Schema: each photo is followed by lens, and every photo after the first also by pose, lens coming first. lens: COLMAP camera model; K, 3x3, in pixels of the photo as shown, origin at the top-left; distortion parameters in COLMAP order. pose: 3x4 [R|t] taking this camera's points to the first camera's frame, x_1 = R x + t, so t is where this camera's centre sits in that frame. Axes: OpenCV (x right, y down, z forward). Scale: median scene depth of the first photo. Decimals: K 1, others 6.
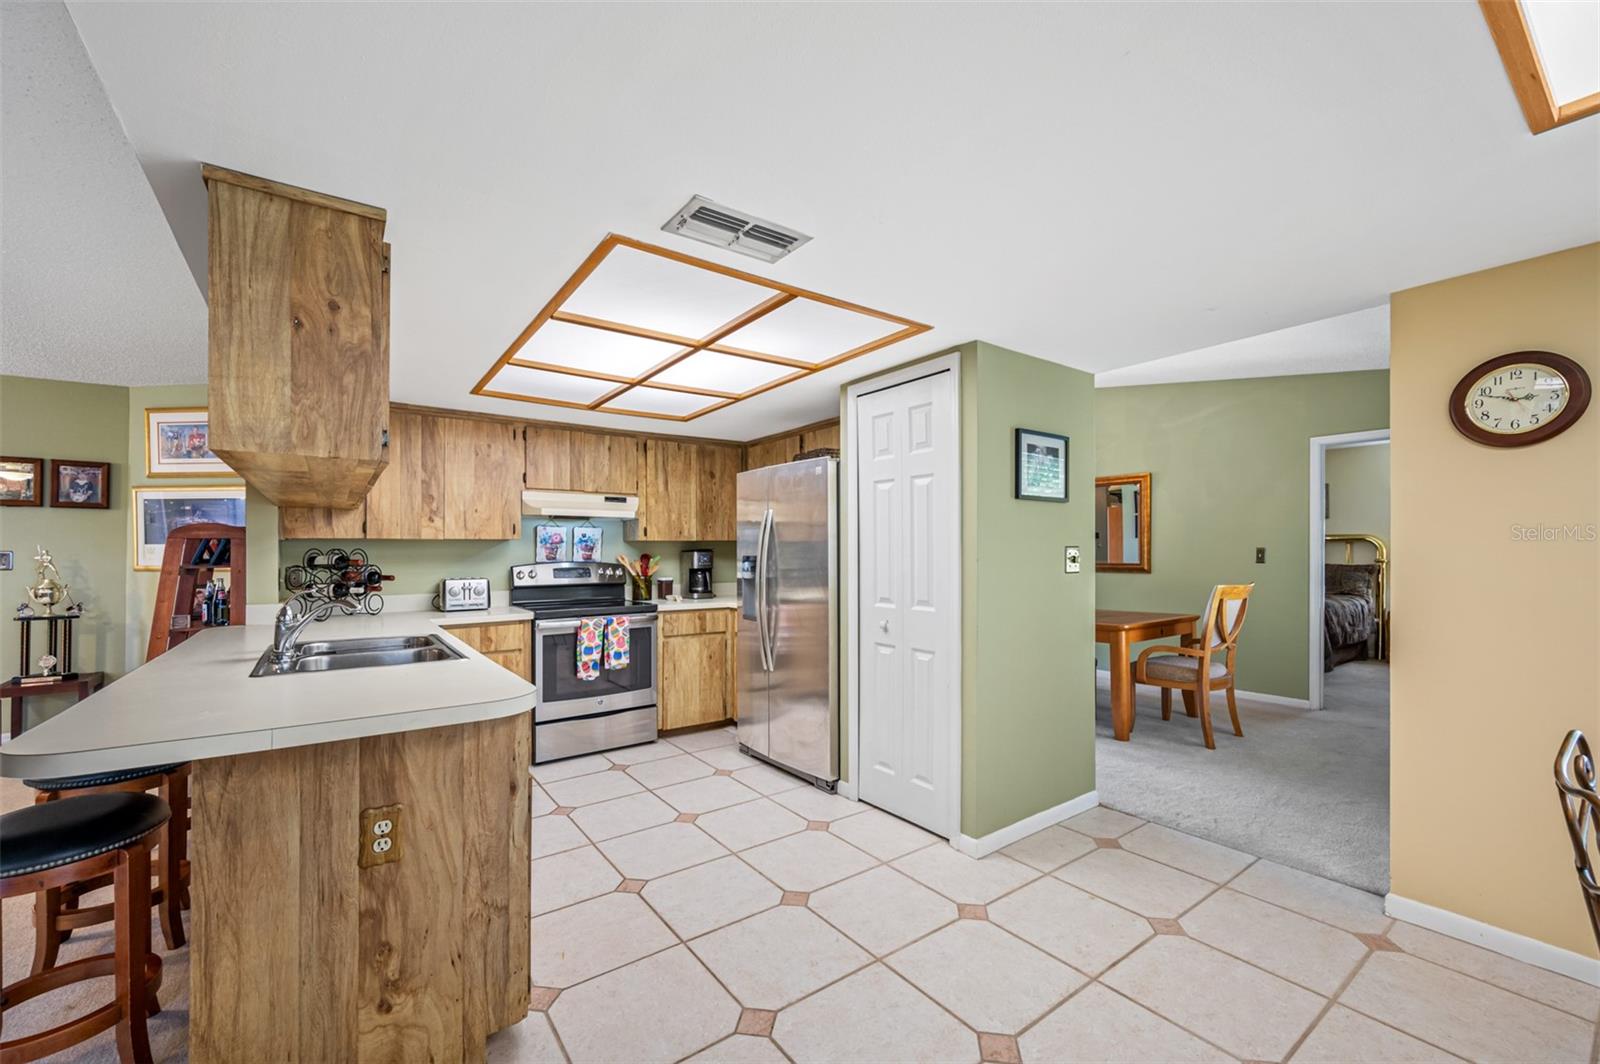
lens RADIAL K [[644.6, 0, 813.7], [0, 644.6, 546.2], [0, 0, 1]] dist [-0.002236, -0.000862]
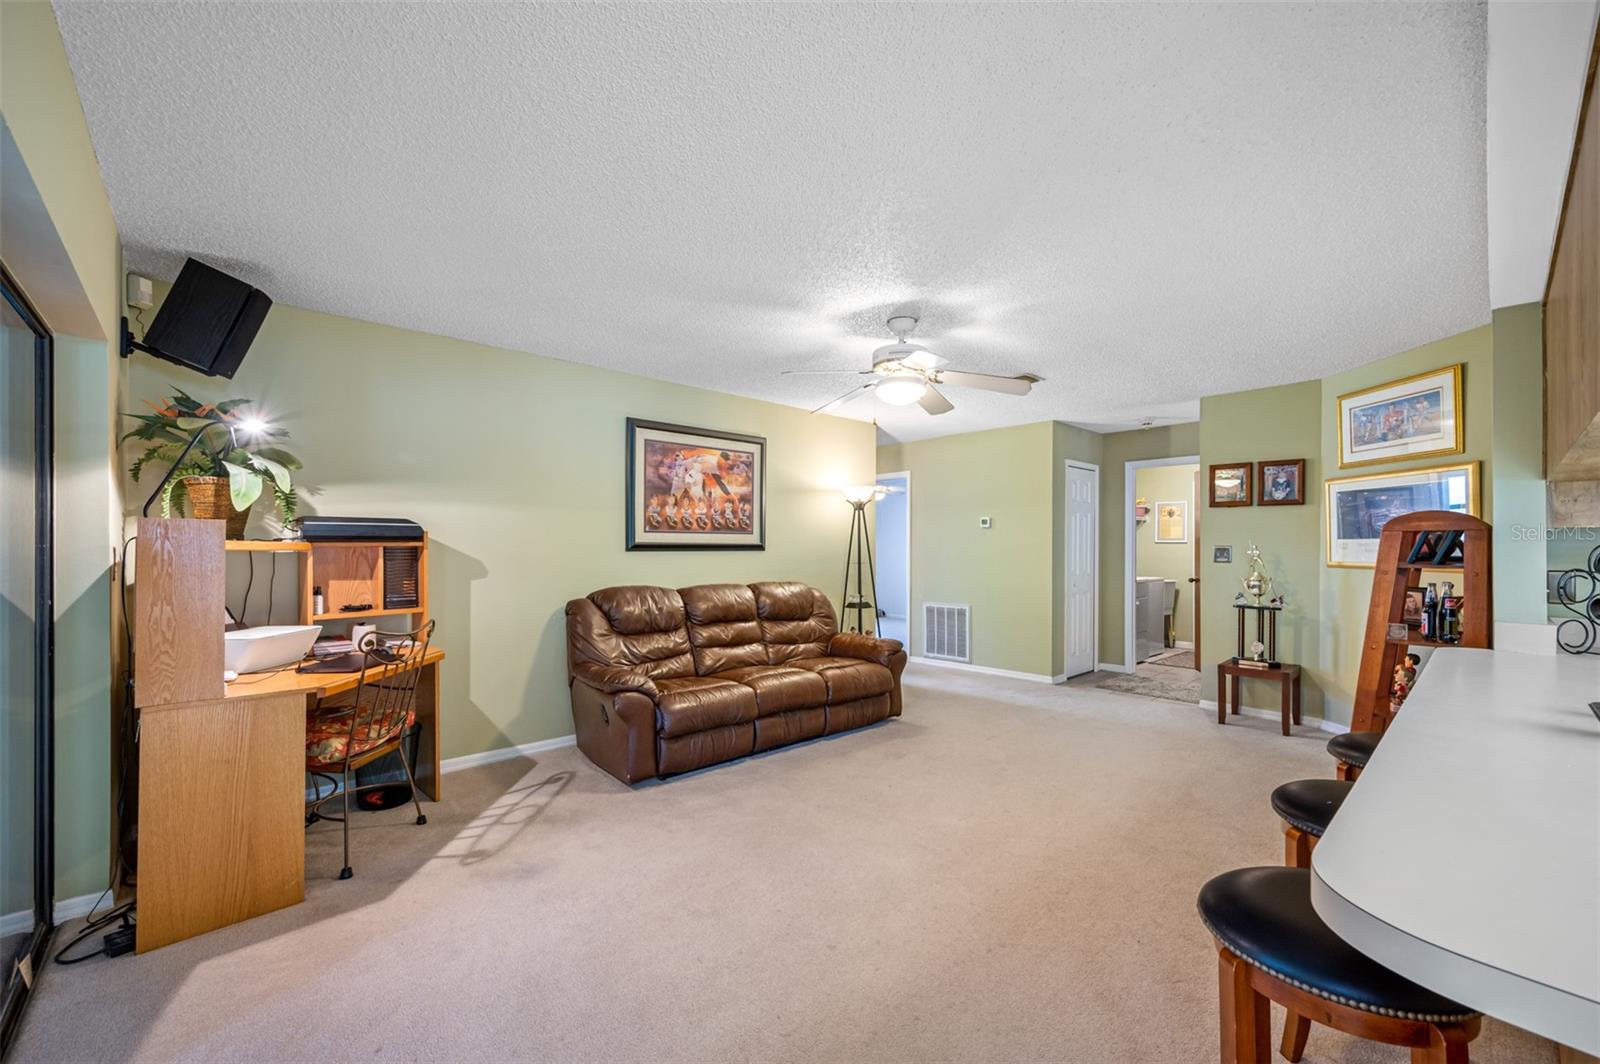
lens RADIAL K [[644.6, 0, 801.4], [0, 644.6, 545.7], [0, 0, 1]] dist [-0.002236, -0.000862]
pose [[0.104199, 0.001450, -0.994555, -0.197290], [0.004796, 0.999987, 0.001961, 0.001170], [0.994545, -0.004974, 0.104191, 0.122908]]
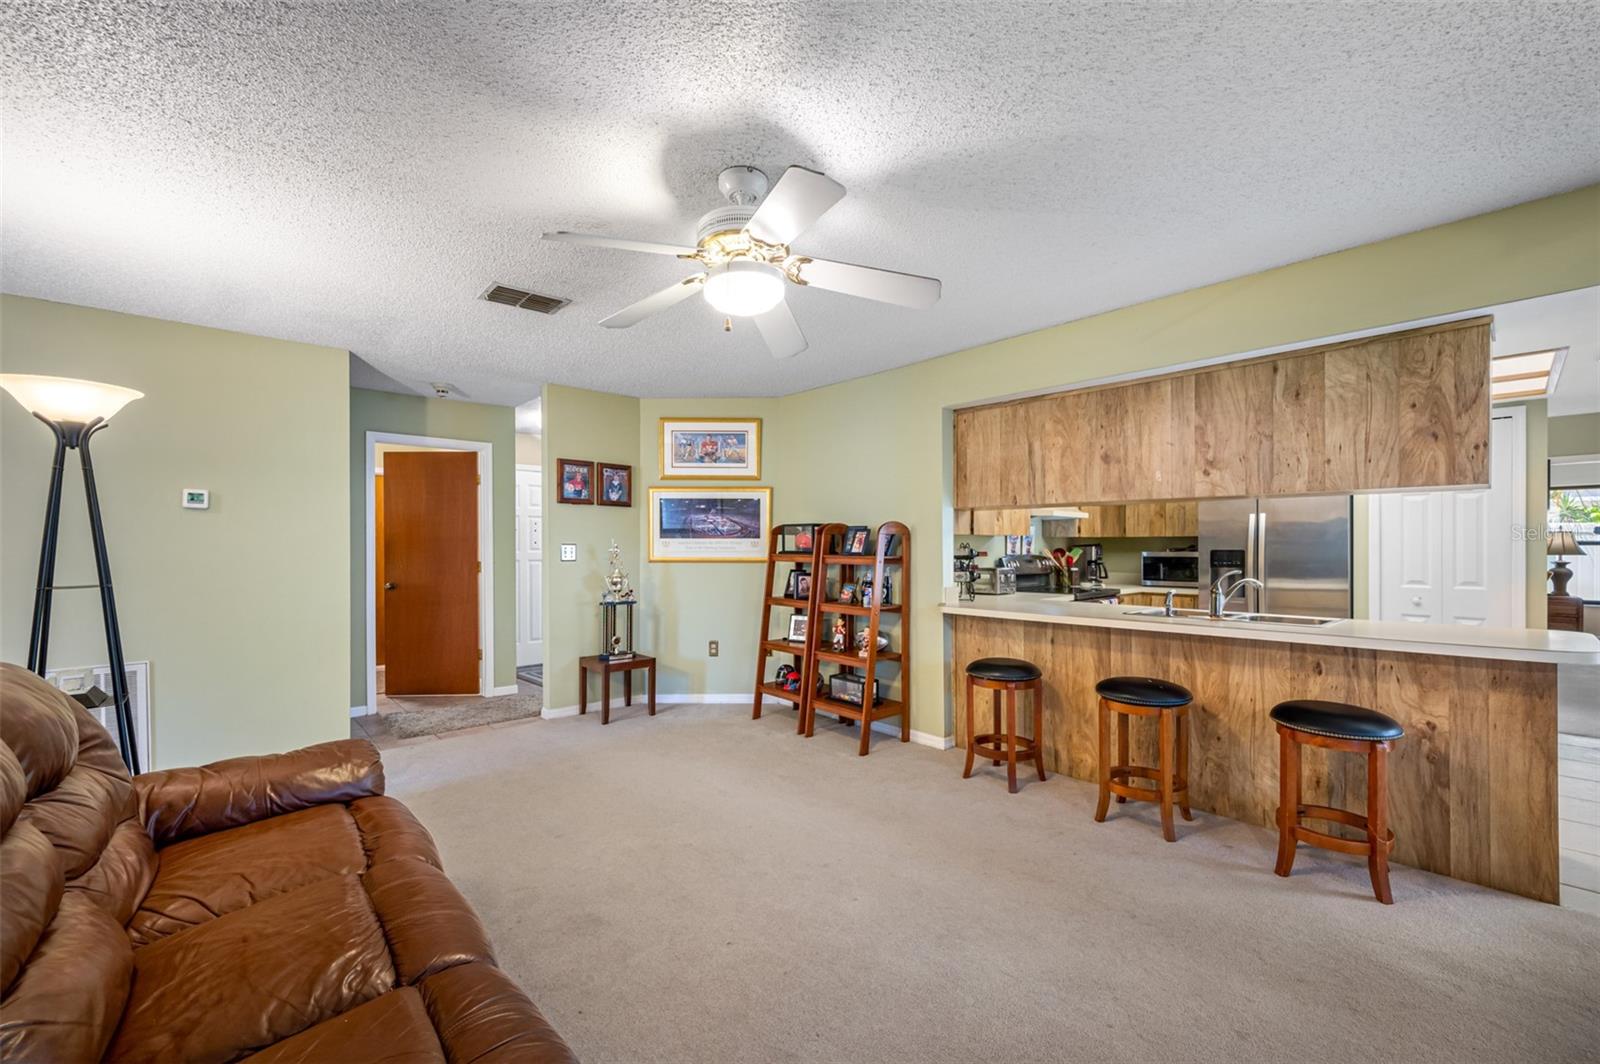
lens RADIAL K [[644.6, 0, 798.1], [0, 644.6, 543.5], [0, 0, 1]] dist [-0.002236, -0.000862]
pose [[0.995680, 0.003300, 0.092790, -1.024811], [-0.003688, 0.999985, 0.004008, 0.000894], [-0.092775, -0.004333, 0.995678, -0.173119]]
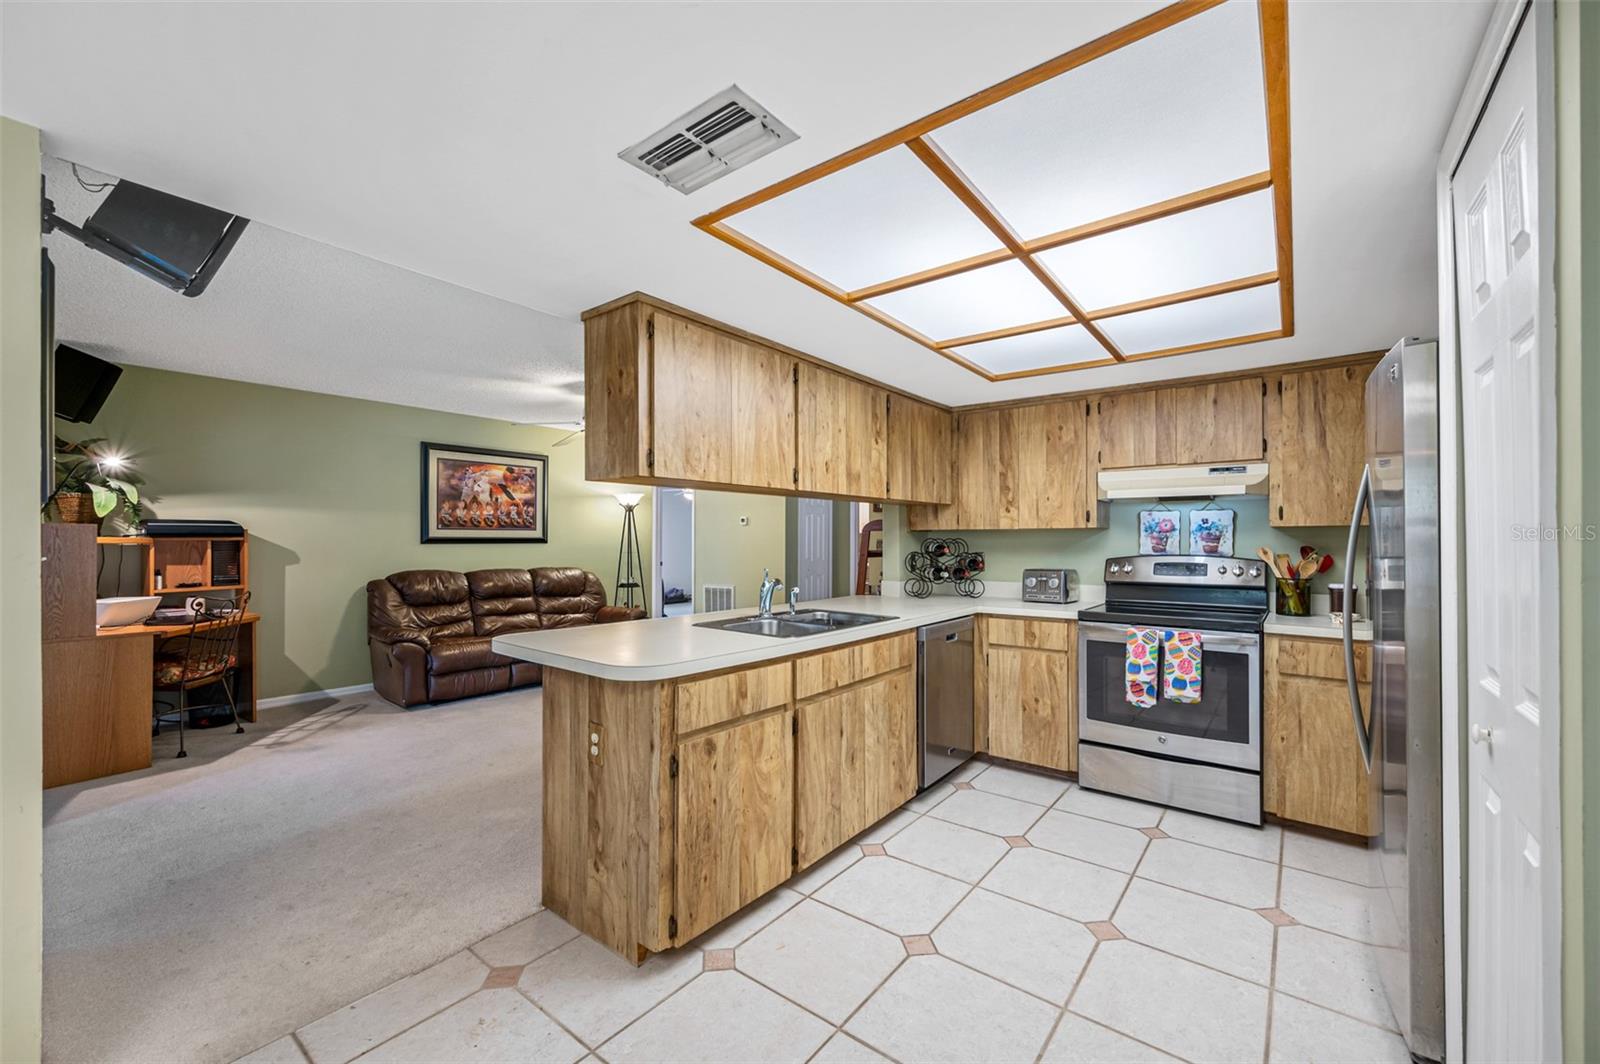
lens RADIAL K [[644.6, 0, 797.3], [0, 644.6, 536.7], [0, 0, 1]] dist [-0.002236, -0.000862]
pose [[0.257196, -0.001124, -0.966359, 0.291552], [0.004972, 0.999988, 0.000160, -0.000698], [0.966347, -0.004846, 0.257198, 0.385358]]
